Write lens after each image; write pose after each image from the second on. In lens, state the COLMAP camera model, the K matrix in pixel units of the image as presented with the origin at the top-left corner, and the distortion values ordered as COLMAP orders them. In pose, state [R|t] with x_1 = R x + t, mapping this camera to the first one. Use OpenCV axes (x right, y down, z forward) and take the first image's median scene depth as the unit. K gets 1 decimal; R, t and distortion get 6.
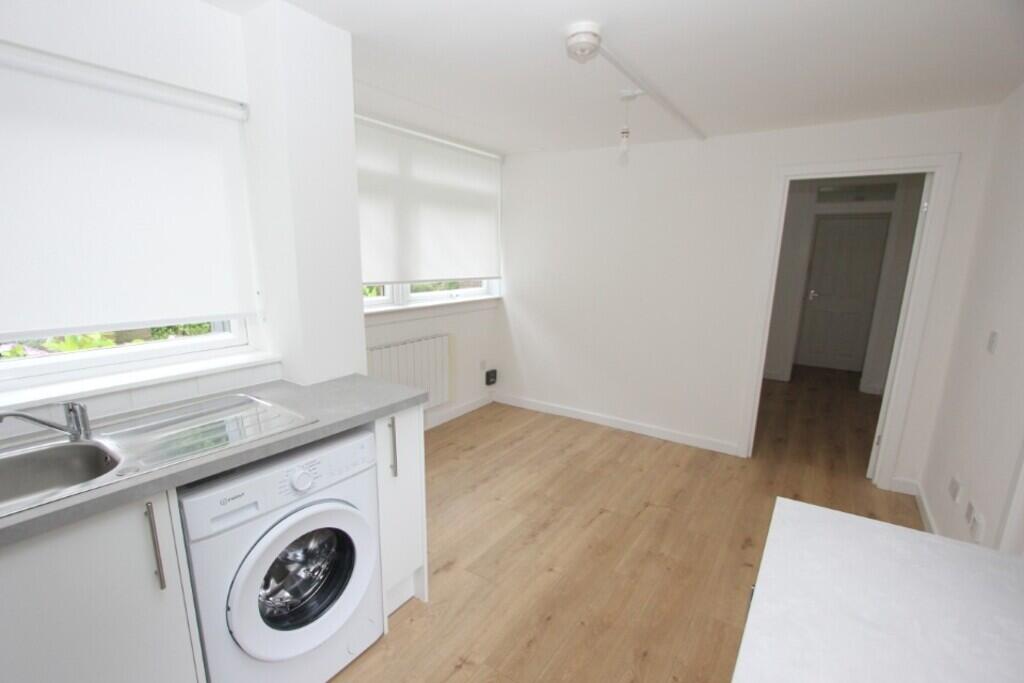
lens RADIAL K [[470.4, 0, 504.9], [0, 470.4, 358.0], [0, 0, 1]] dist [-0.016269, 0.000427]
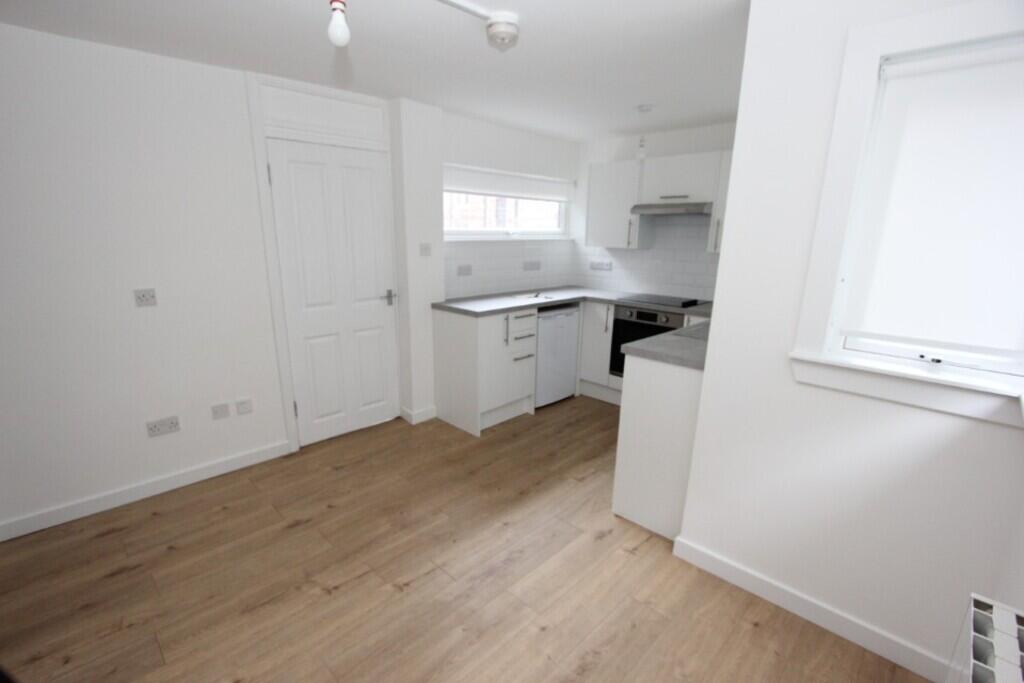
lens RADIAL K [[470.5, 0, 501.8], [0, 470.5, 356.7], [0, 0, 1]] dist [-0.022812, 0.005065]
pose [[-0.982720, -0.075027, 0.169213, -0.038963], [0.013058, 0.883792, 0.467698, -0.320120], [-0.184638, 0.461826, -0.867540, 1.397877]]
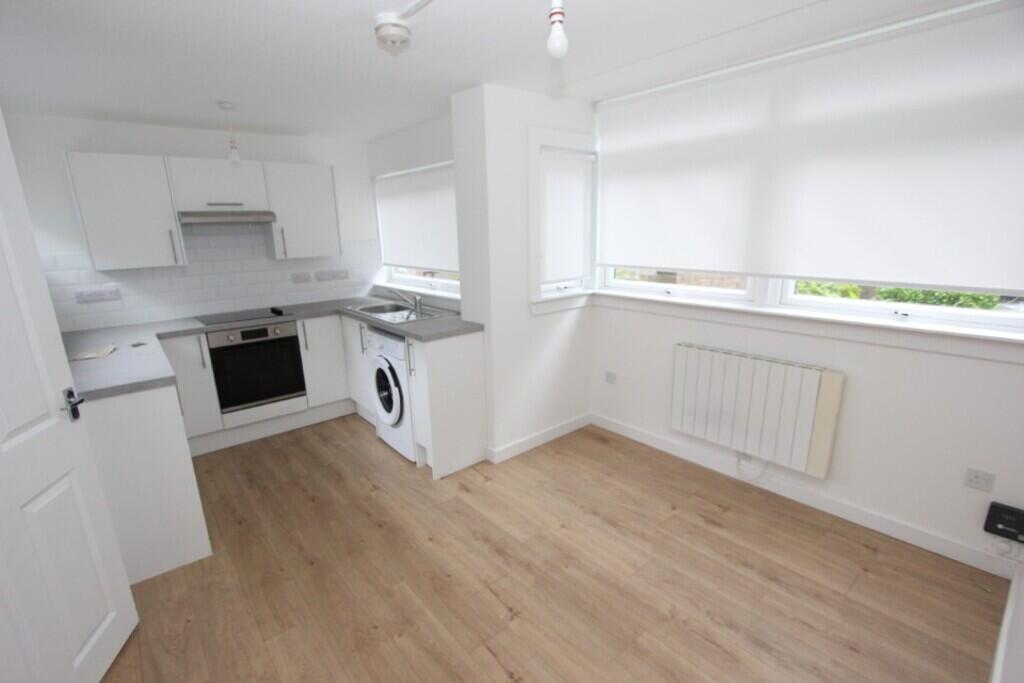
lens RADIAL K [[470.5, 0, 501.8], [0, 470.5, 356.7], [0, 0, 1]] dist [-0.022812, 0.005065]
pose [[-0.277183, 0.243917, -0.929341, 0.745322], [-0.190152, 0.934183, 0.301902, -0.229726], [0.941813, 0.260398, -0.212558, 1.003399]]
